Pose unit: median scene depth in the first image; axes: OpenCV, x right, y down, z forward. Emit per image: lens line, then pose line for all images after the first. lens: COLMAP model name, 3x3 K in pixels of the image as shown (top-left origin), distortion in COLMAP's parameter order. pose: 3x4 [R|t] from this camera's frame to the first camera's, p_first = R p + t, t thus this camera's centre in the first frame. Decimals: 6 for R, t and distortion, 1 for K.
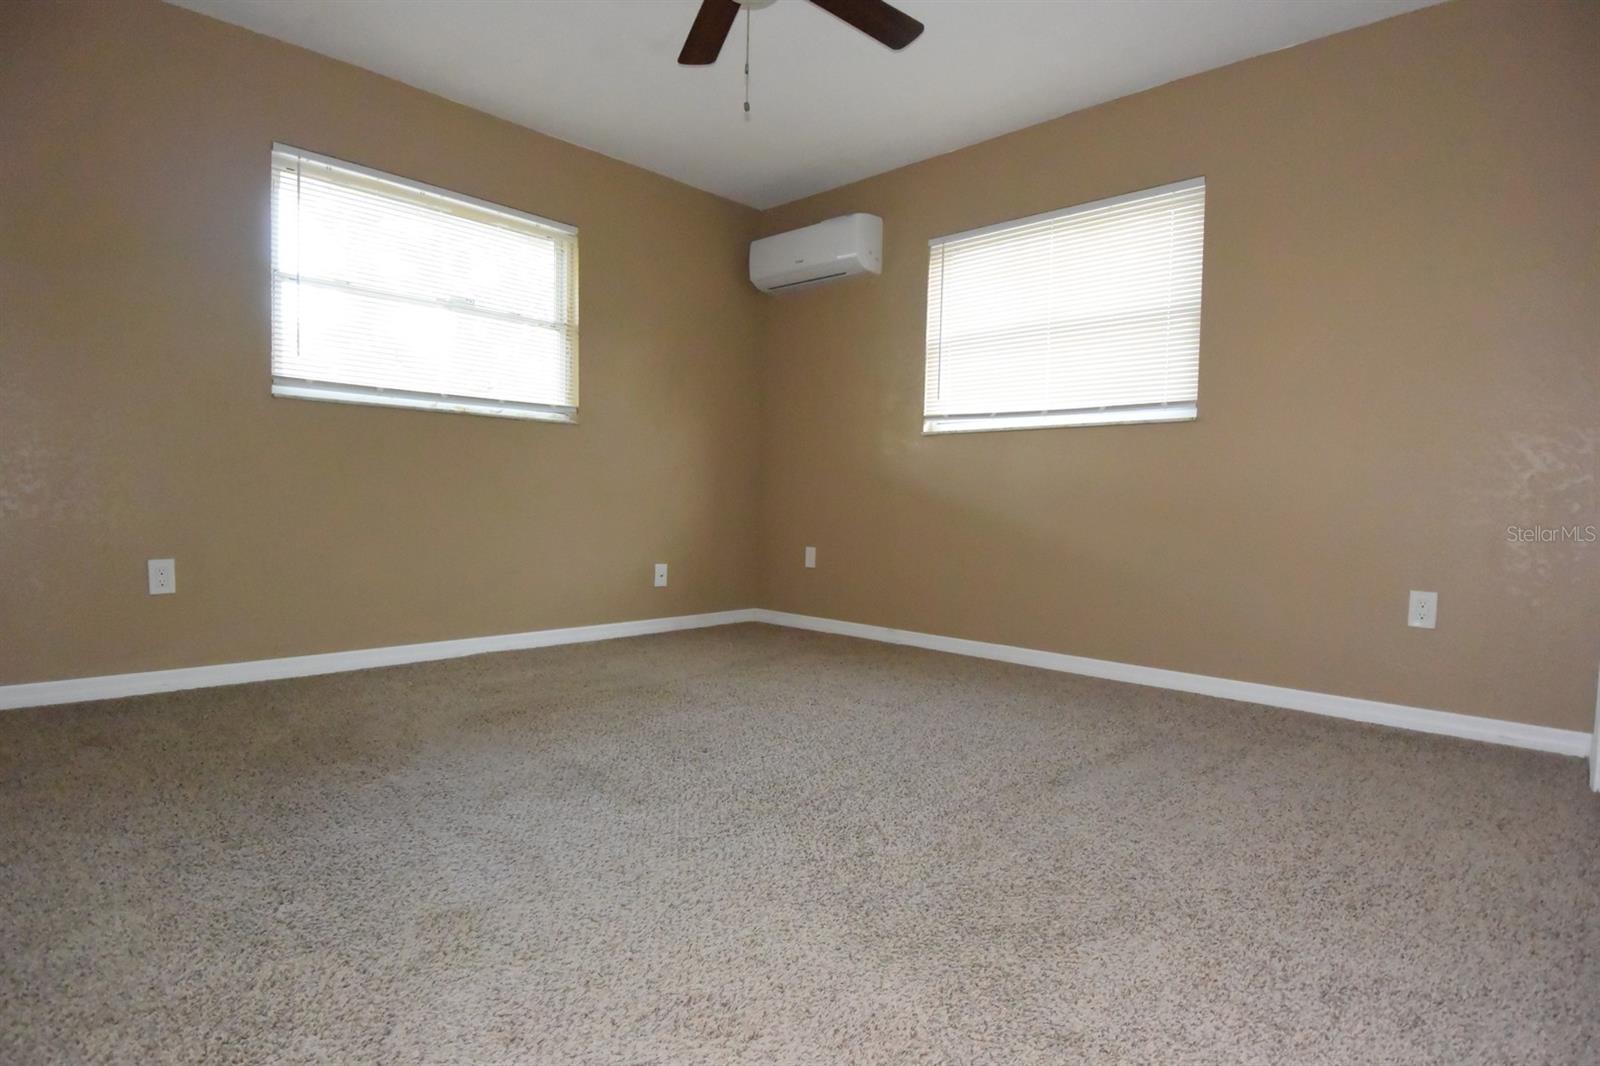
lens RADIAL K [[835.8, 0, 815.4], [0, 835.8, 535.6], [0, 0, 1]] dist [-0.000387, -0.027836]
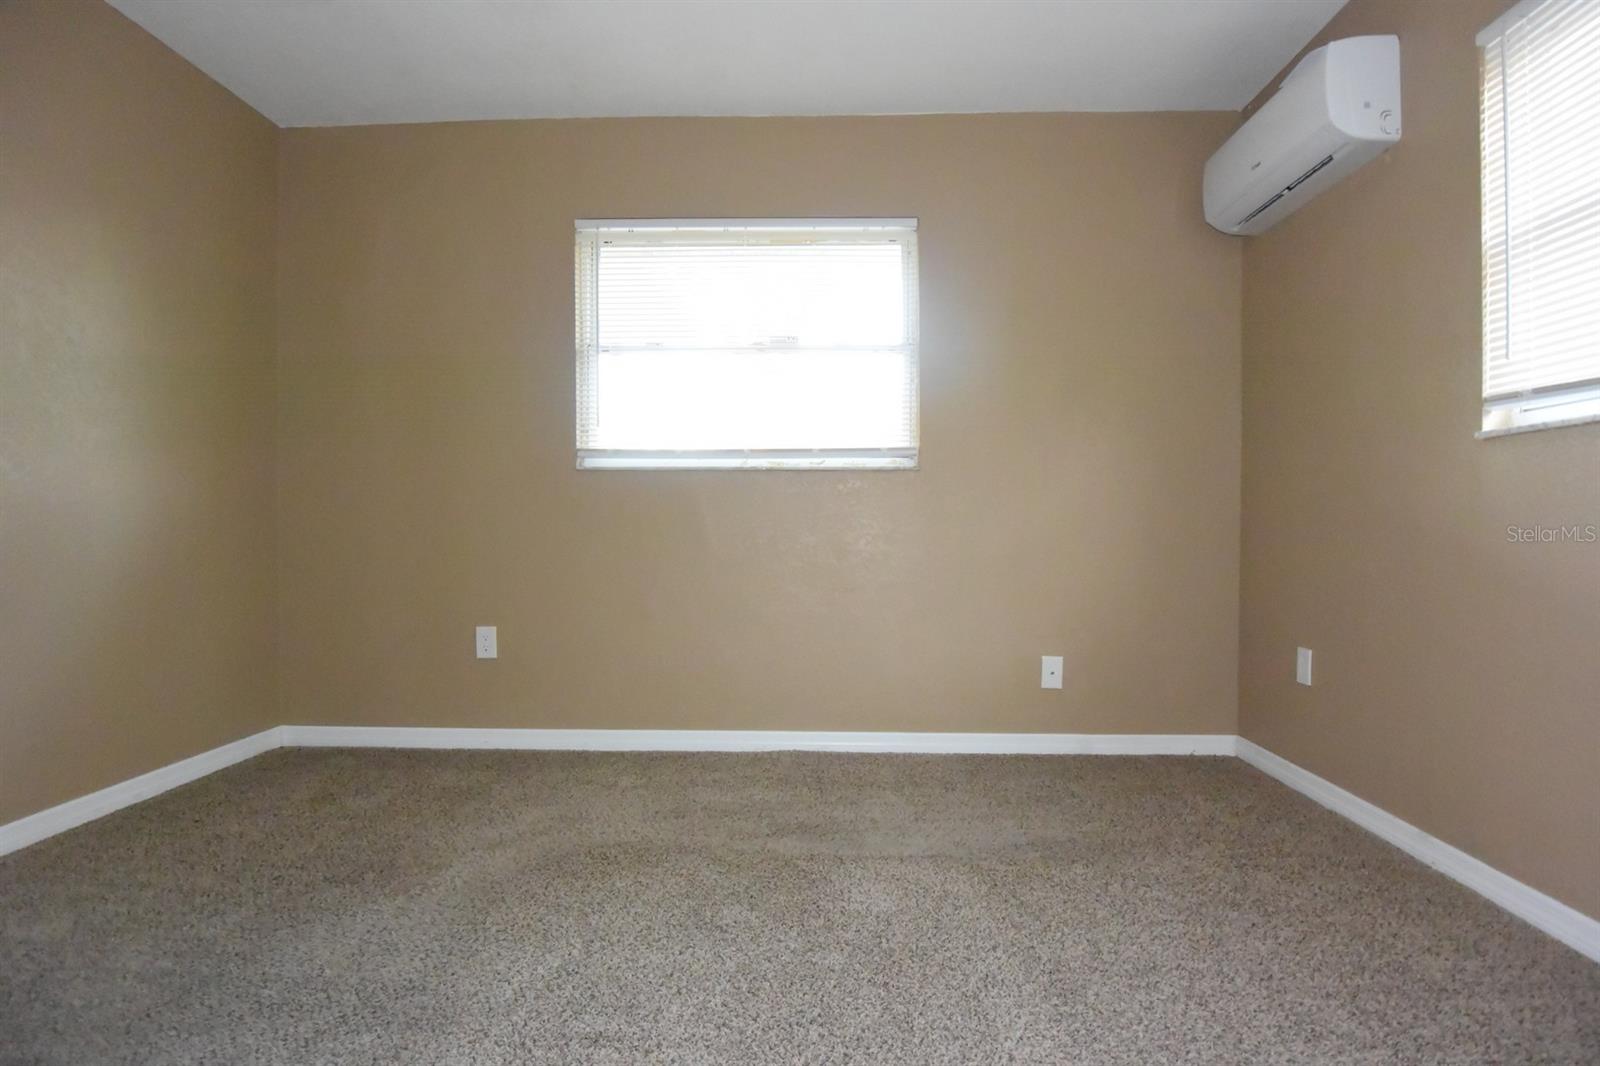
lens RADIAL K [[835.8, 0, 815.4], [0, 835.8, 535.6], [0, 0, 1]] dist [-0.000387, -0.027836]
pose [[0.660832, -0.013523, -0.750412, 0.230949], [-0.018226, 0.999254, -0.034058, -0.043554], [0.750312, 0.036184, 0.660093, 0.417654]]
